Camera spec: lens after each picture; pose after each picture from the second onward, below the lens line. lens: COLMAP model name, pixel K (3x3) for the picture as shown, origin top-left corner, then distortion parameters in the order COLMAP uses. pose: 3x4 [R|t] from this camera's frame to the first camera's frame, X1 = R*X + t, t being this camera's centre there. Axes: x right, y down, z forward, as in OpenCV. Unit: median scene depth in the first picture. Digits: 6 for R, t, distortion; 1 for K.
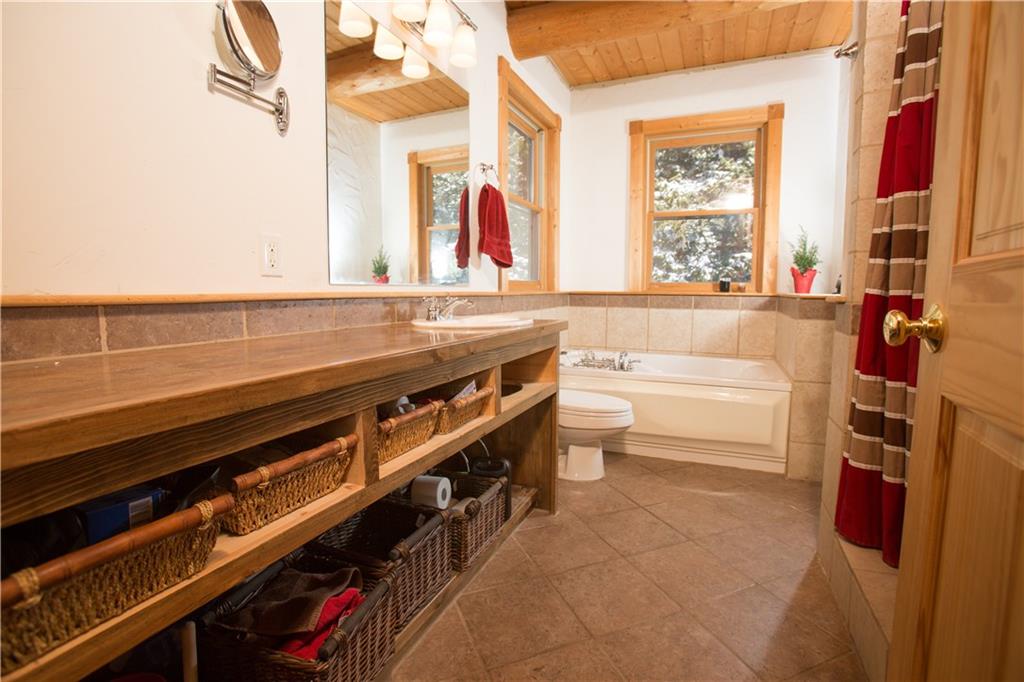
lens RADIAL K [[470.1, 0, 514.7], [0, 470.1, 344.6], [0, 0, 1]] dist [-0.046199, 0.001968]
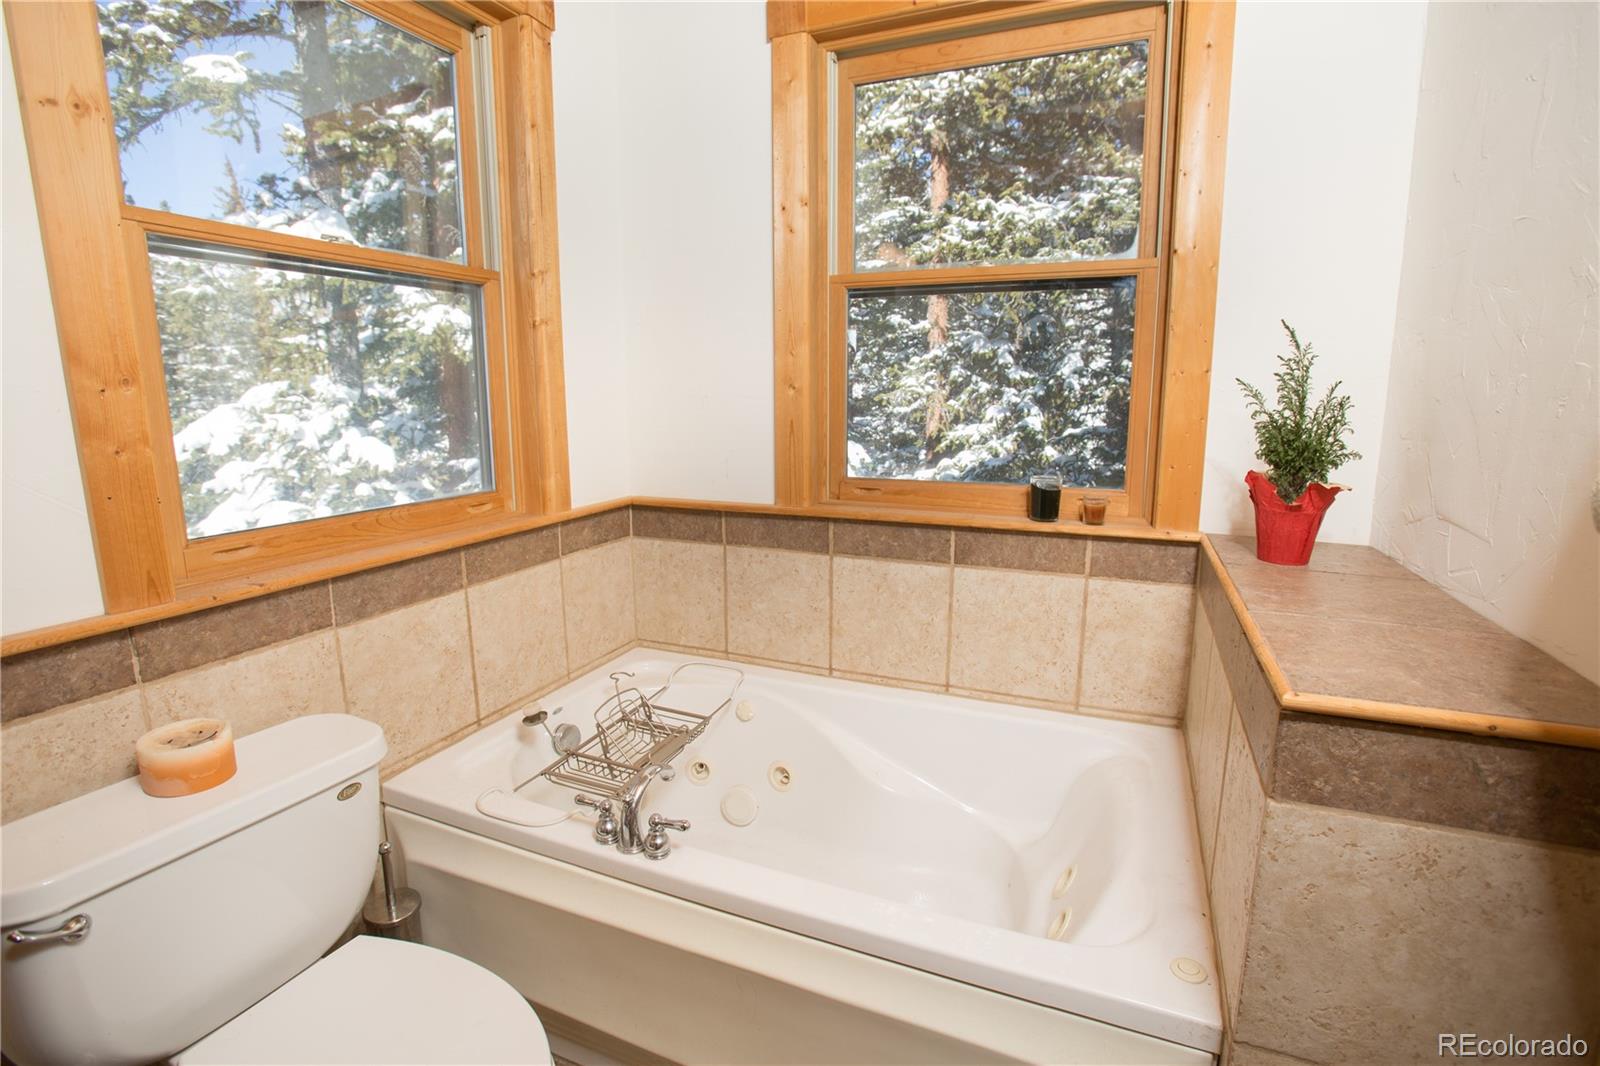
lens RADIAL K [[734.5, 0, 797.5], [0, 734.5, 523.2], [0, 0, 1]] dist [-0.046199, 0.001968]
pose [[0.999883, -0.002973, -0.015013, 0.262111], [0.004010, 0.997573, 0.069518, -0.136204], [0.014770, -0.069570, 0.997468, 0.441148]]
